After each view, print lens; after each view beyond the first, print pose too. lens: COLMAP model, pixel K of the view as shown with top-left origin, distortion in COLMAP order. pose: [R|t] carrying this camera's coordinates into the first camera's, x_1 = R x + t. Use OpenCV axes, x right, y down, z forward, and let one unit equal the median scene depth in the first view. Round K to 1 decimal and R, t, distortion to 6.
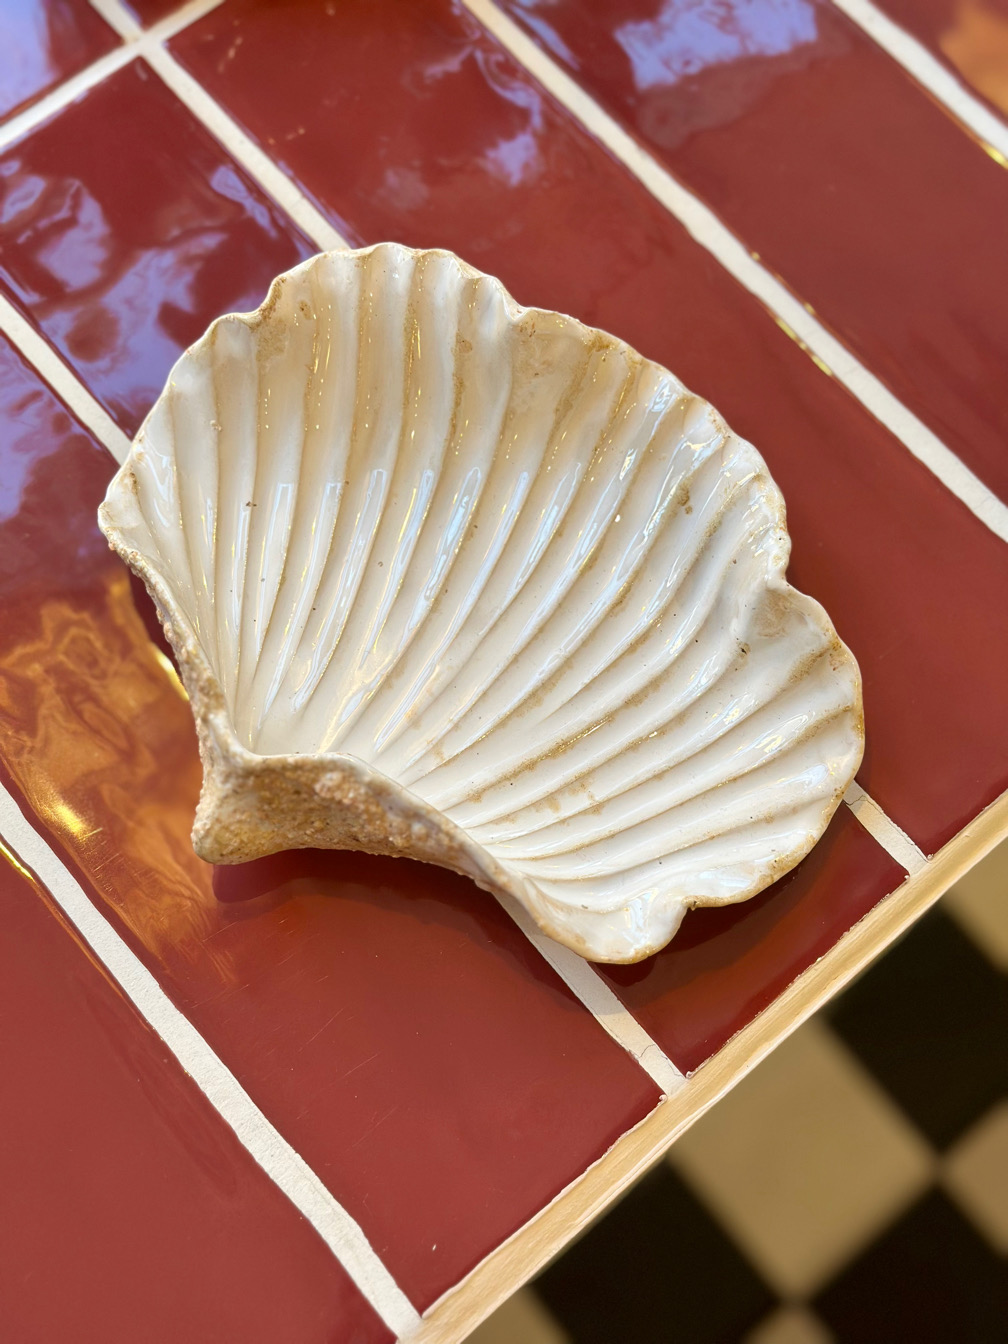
lens RADIAL K [[1988.1, 0, 506.8], [0, 1988.1, 670.6], [0, 0, 1]] dist [0.118247, 0.000000]
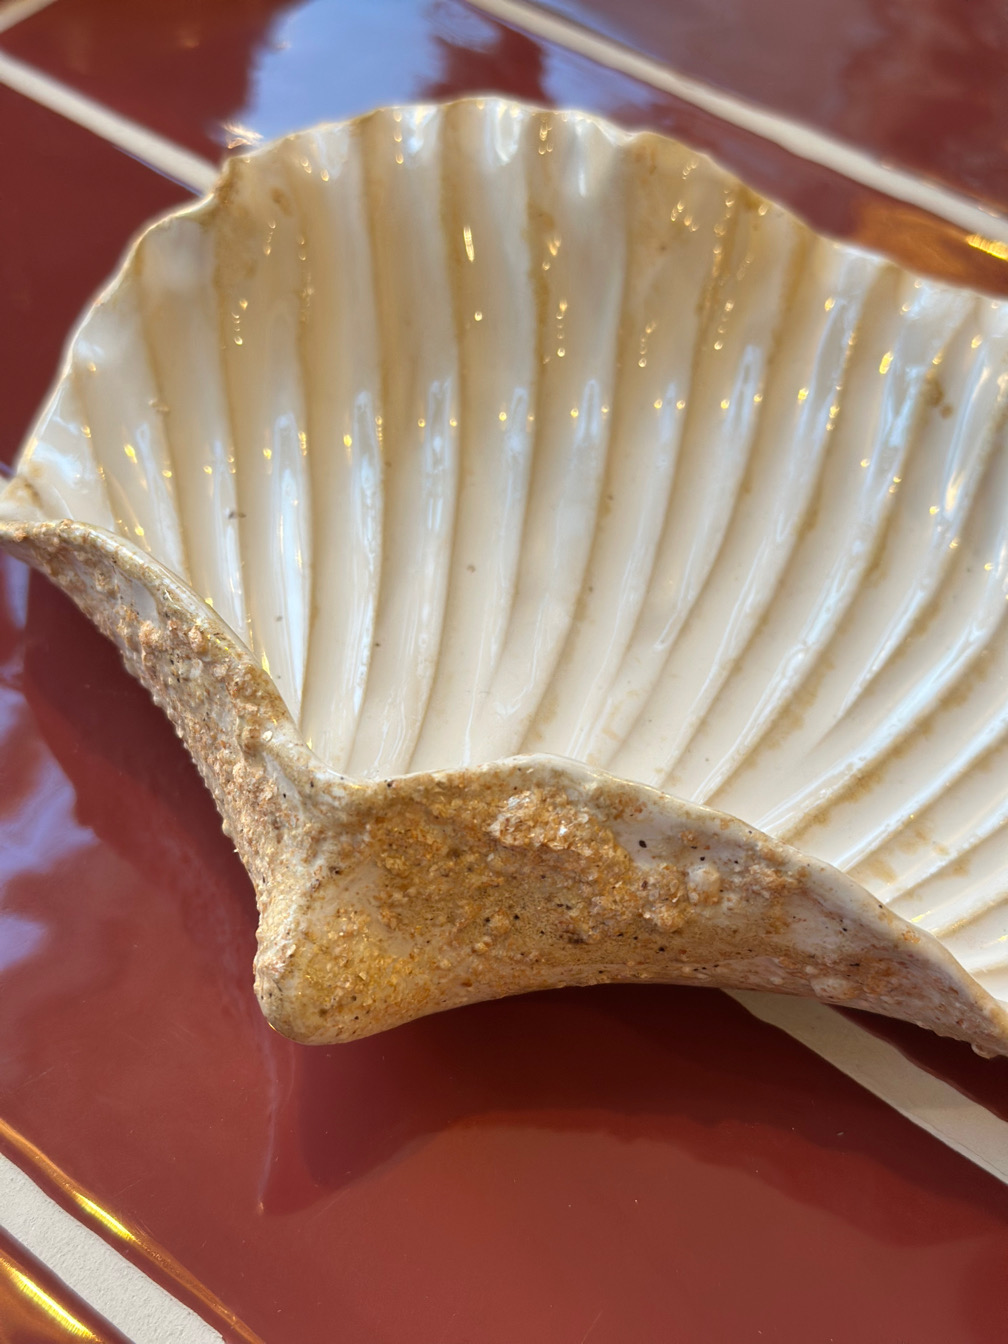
lens RADIAL K [[1988.1, 0, 499.9], [0, 1988.1, 673.3], [0, 0, 1]] dist [0.118247, 0.000000]
pose [[0.977009, -0.149517, 0.151982, -0.163894], [0.193020, 0.923056, -0.332734, 0.190101], [-0.090539, 0.354419, 0.930693, 0.504423]]
